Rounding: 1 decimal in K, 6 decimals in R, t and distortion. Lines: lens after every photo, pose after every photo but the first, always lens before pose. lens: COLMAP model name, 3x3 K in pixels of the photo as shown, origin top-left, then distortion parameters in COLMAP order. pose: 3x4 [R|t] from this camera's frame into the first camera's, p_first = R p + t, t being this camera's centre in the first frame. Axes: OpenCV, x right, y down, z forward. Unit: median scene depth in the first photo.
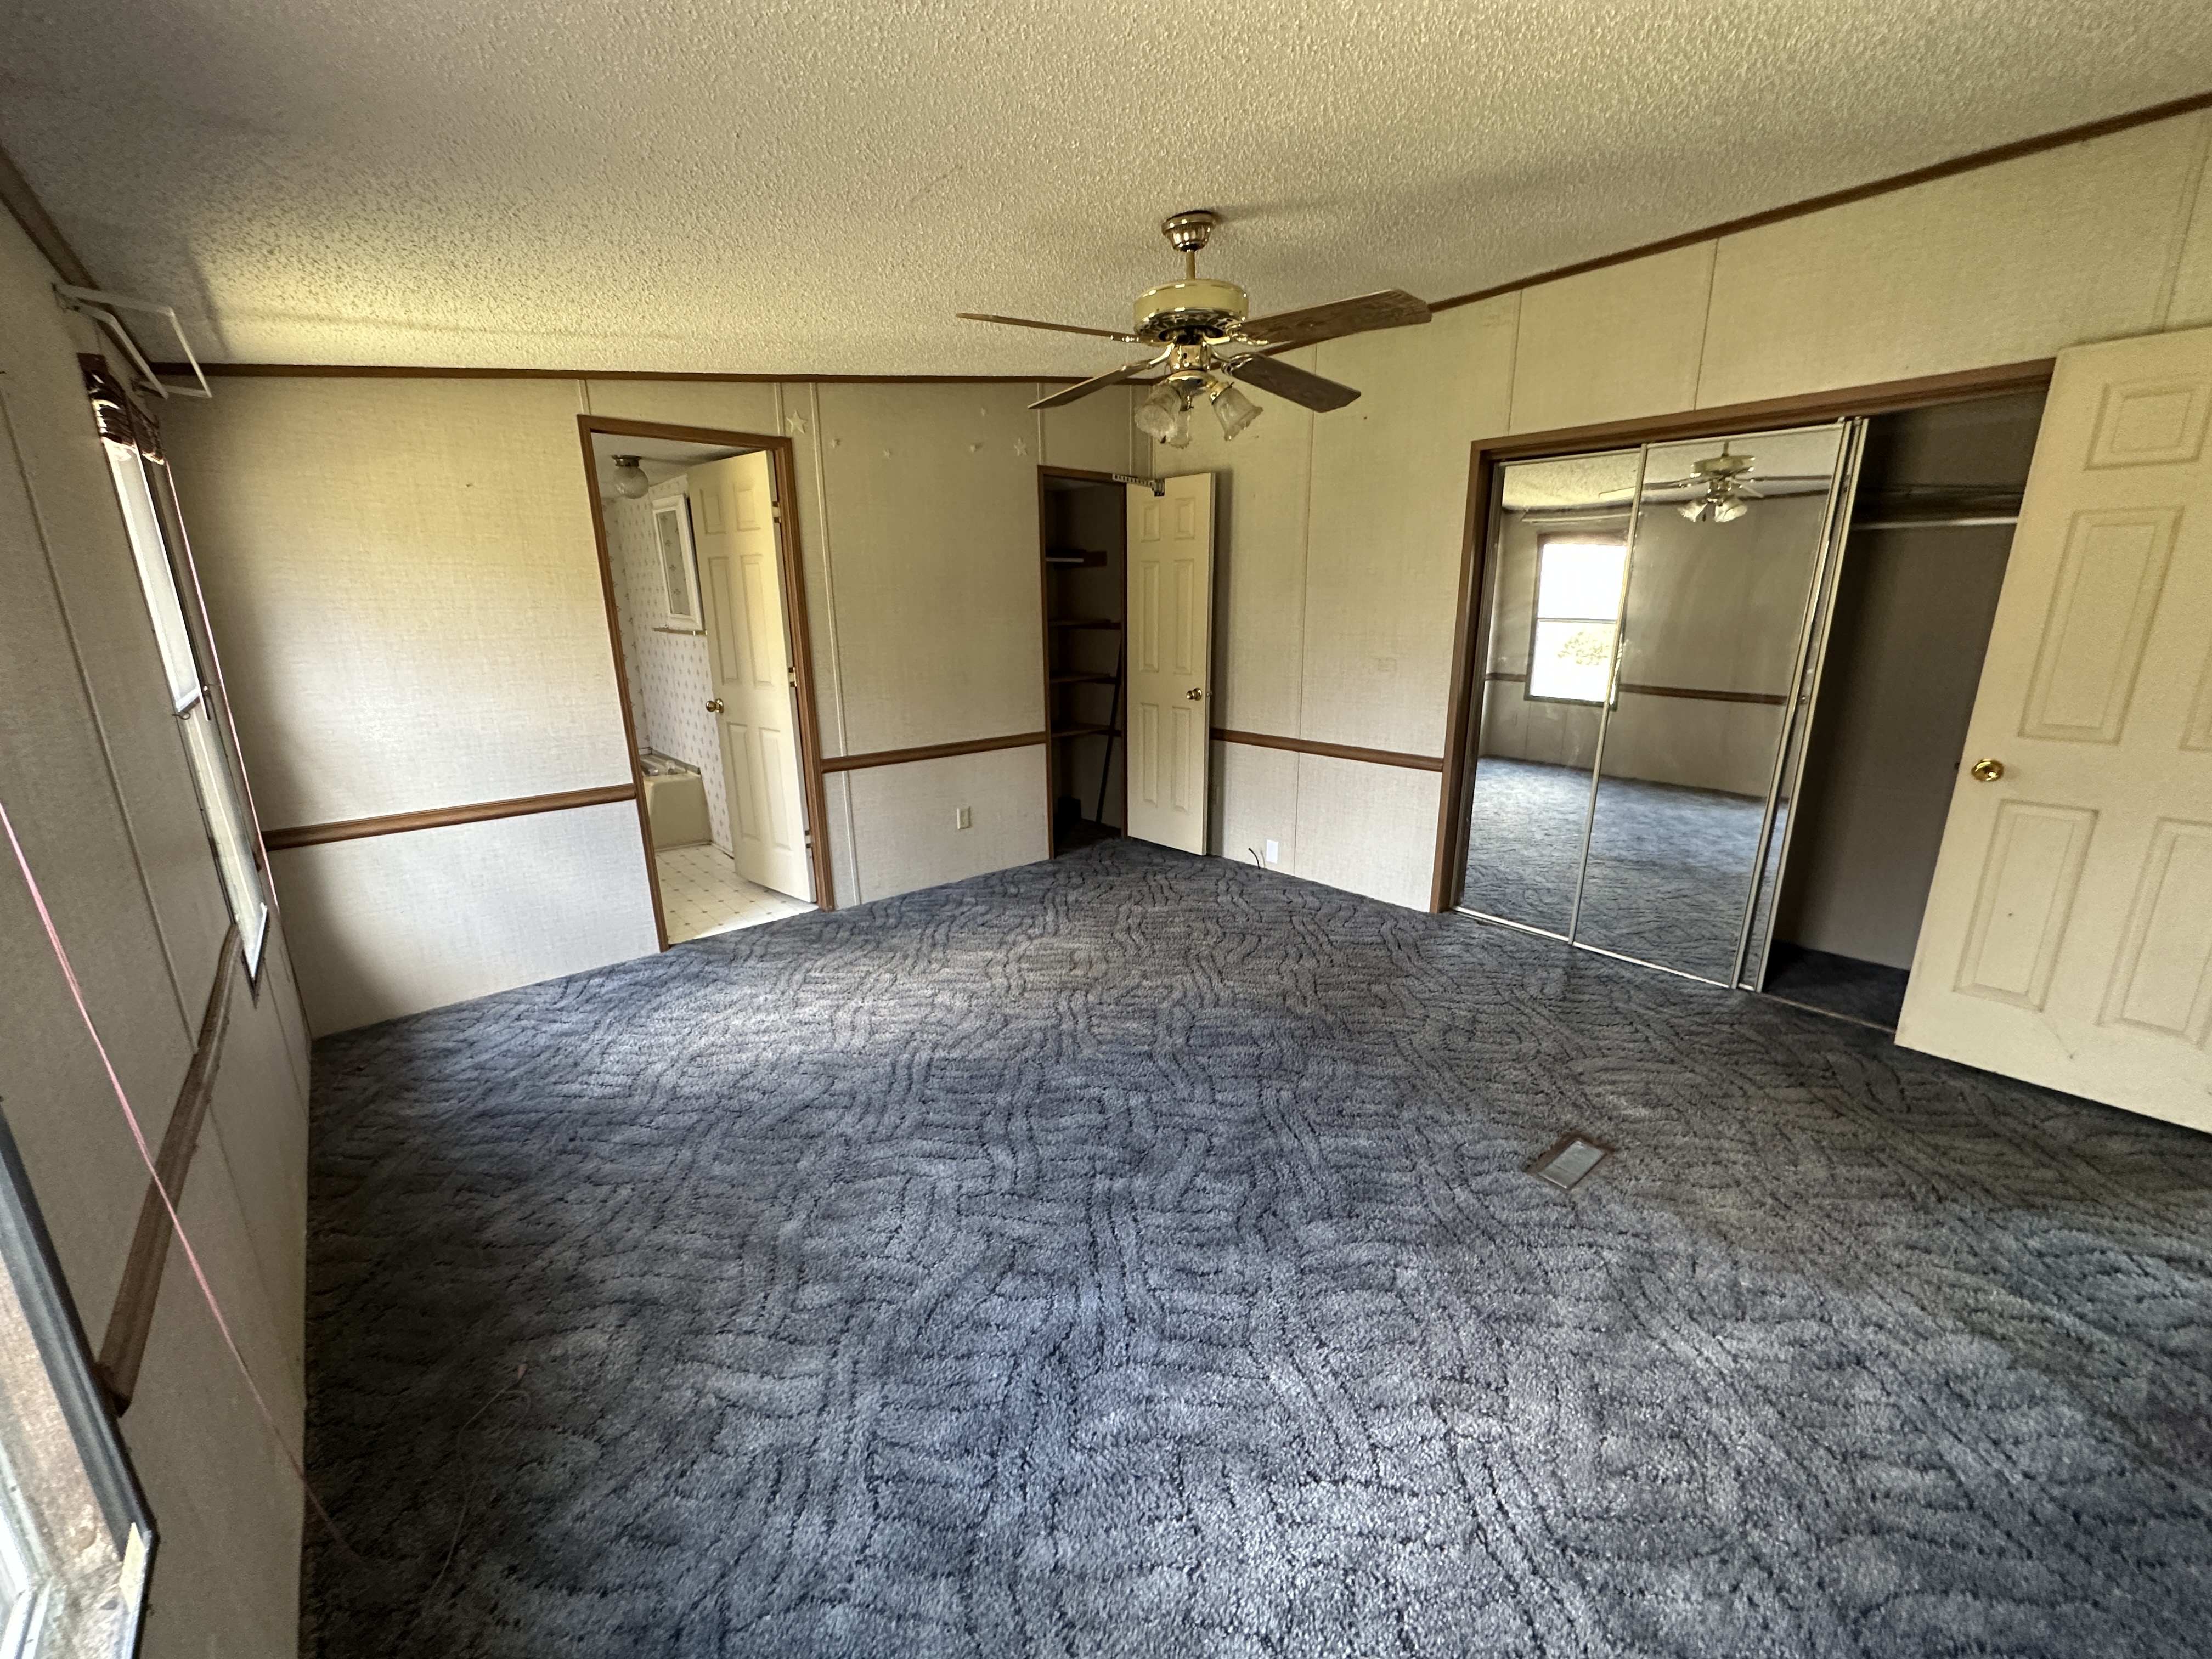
lens RADIAL K [[881.5, 0, 1098.5], [0, 881.5, 831.5], [0, 0, 1]] dist [-0.007095, 0.000669]
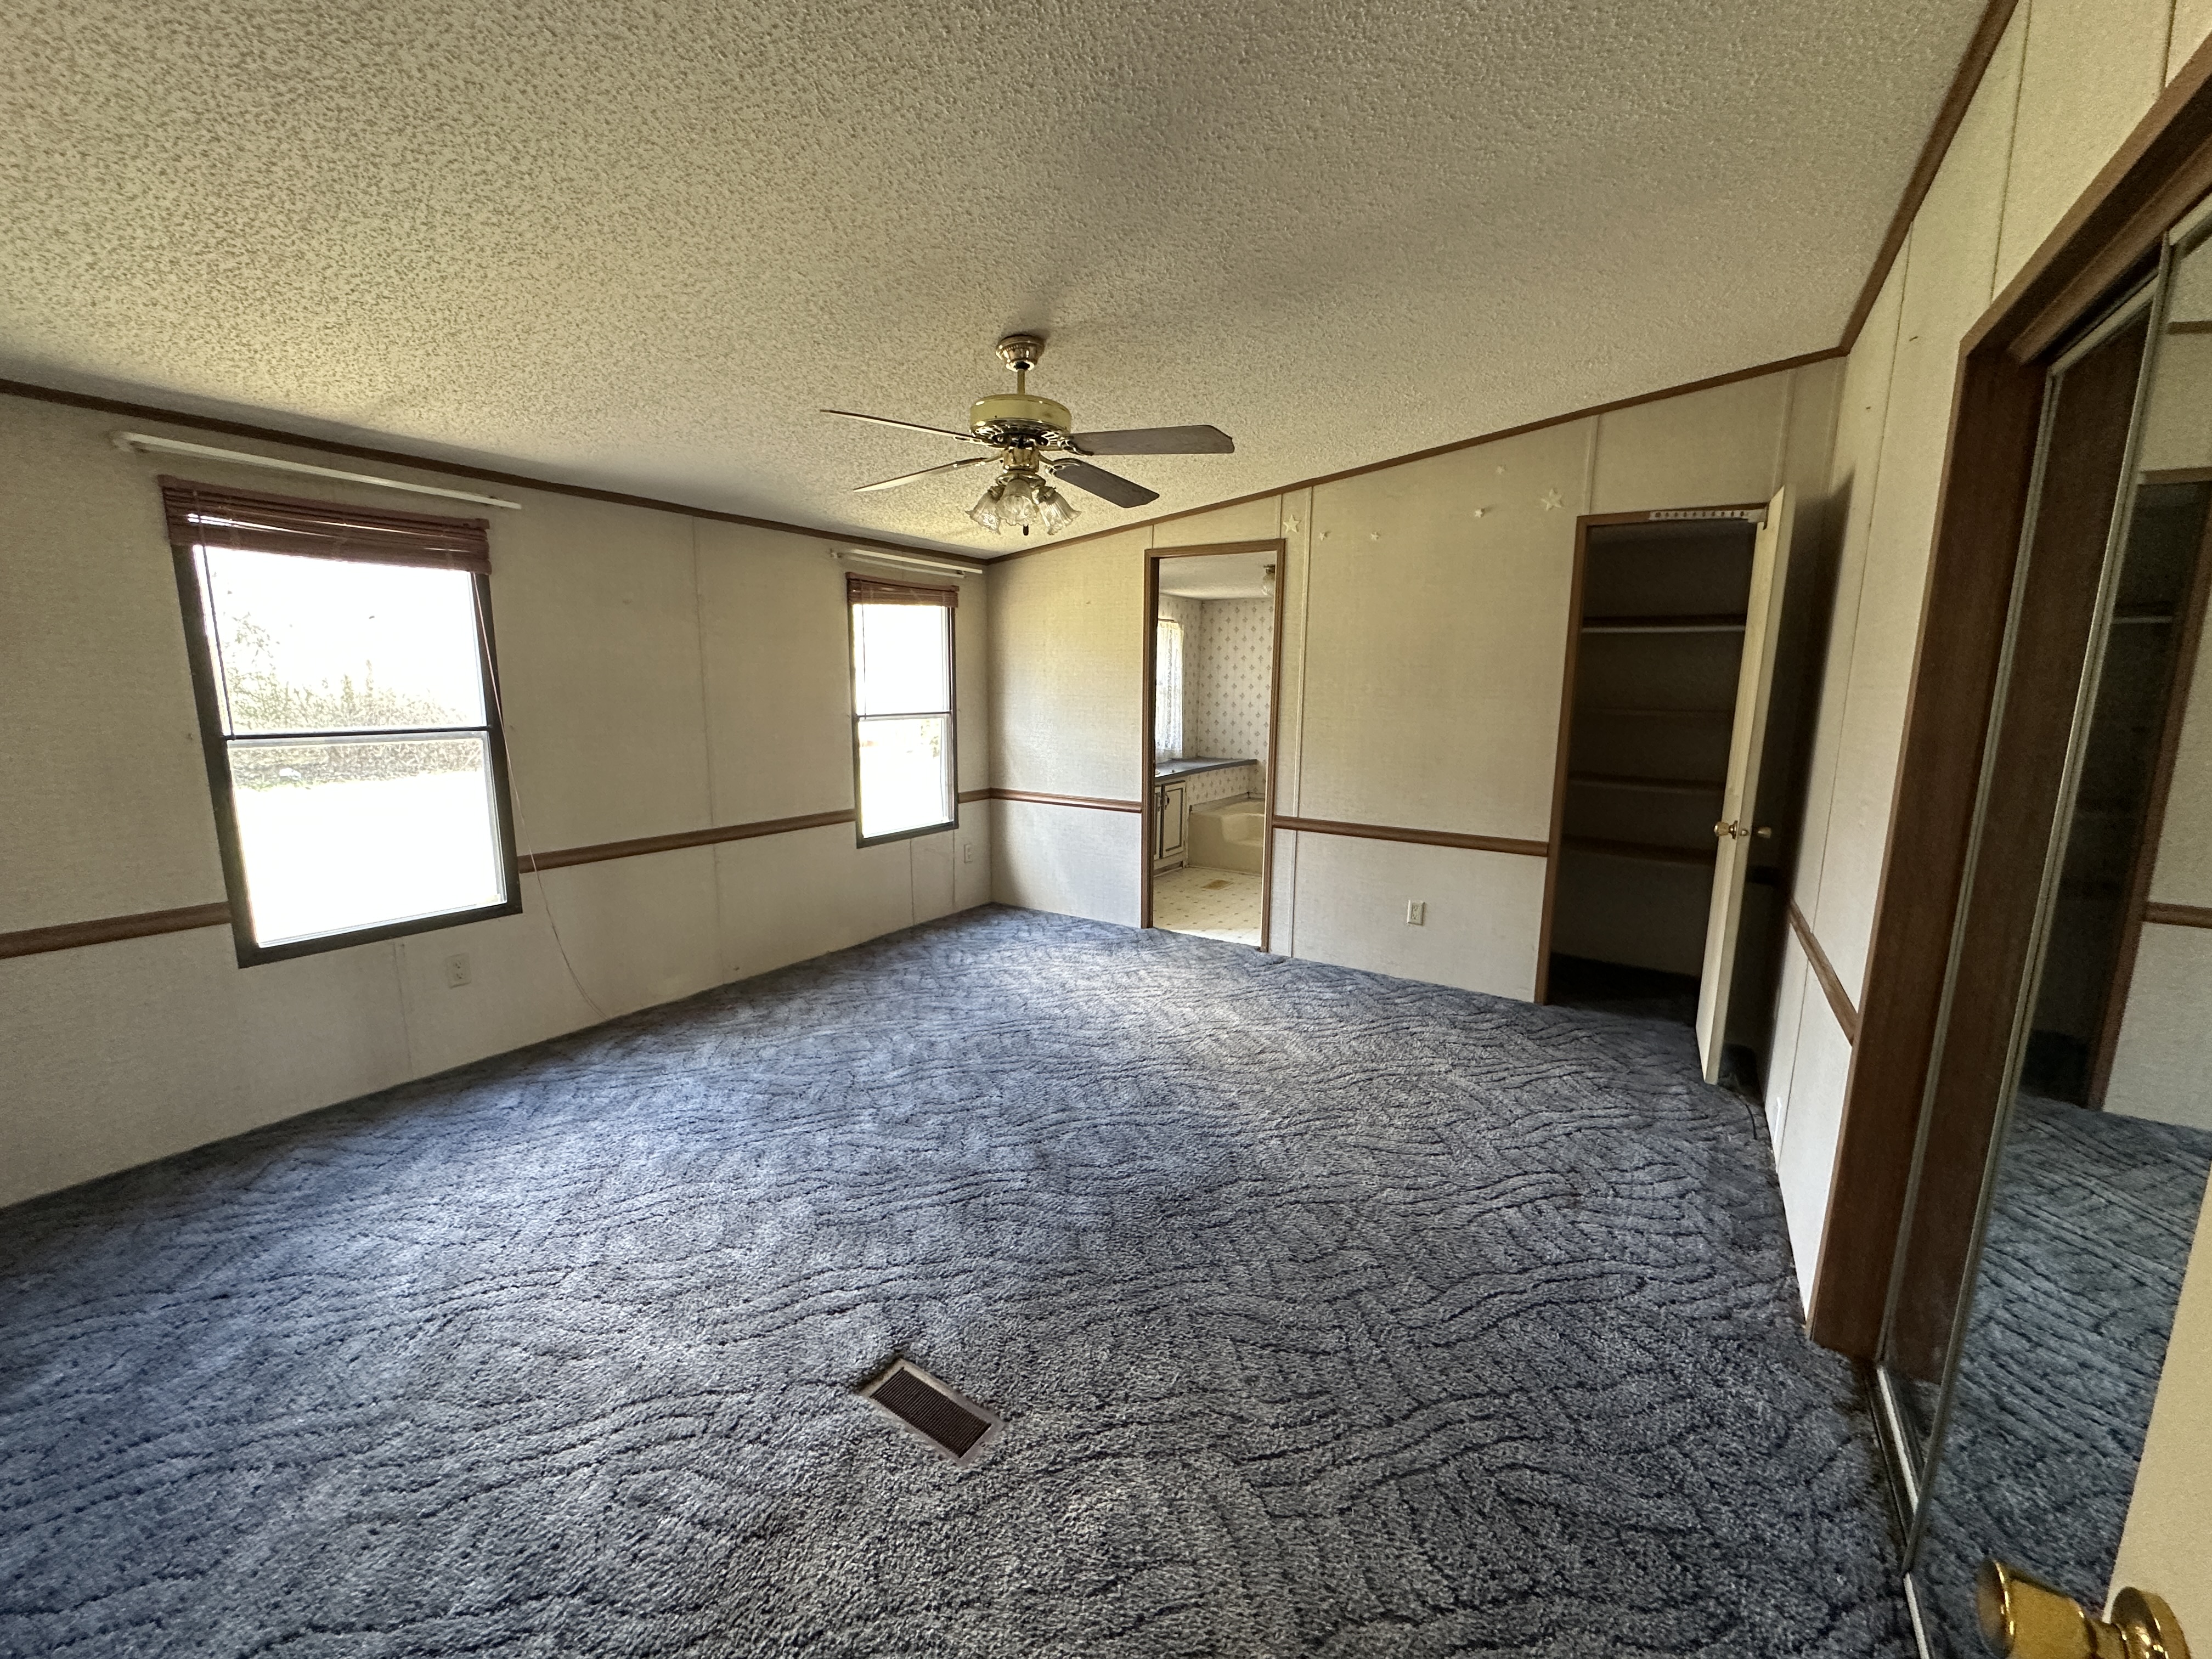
lens RADIAL K [[881.5, 0, 1106.3], [0, 881.5, 826.9], [0, 0, 1]] dist [-0.007095, 0.000669]
pose [[0.280827, 0.169881, -0.944604, 0.850622], [-0.260526, 0.960749, 0.095332, -0.146750], [0.923722, 0.219322, 0.314063, 0.564436]]
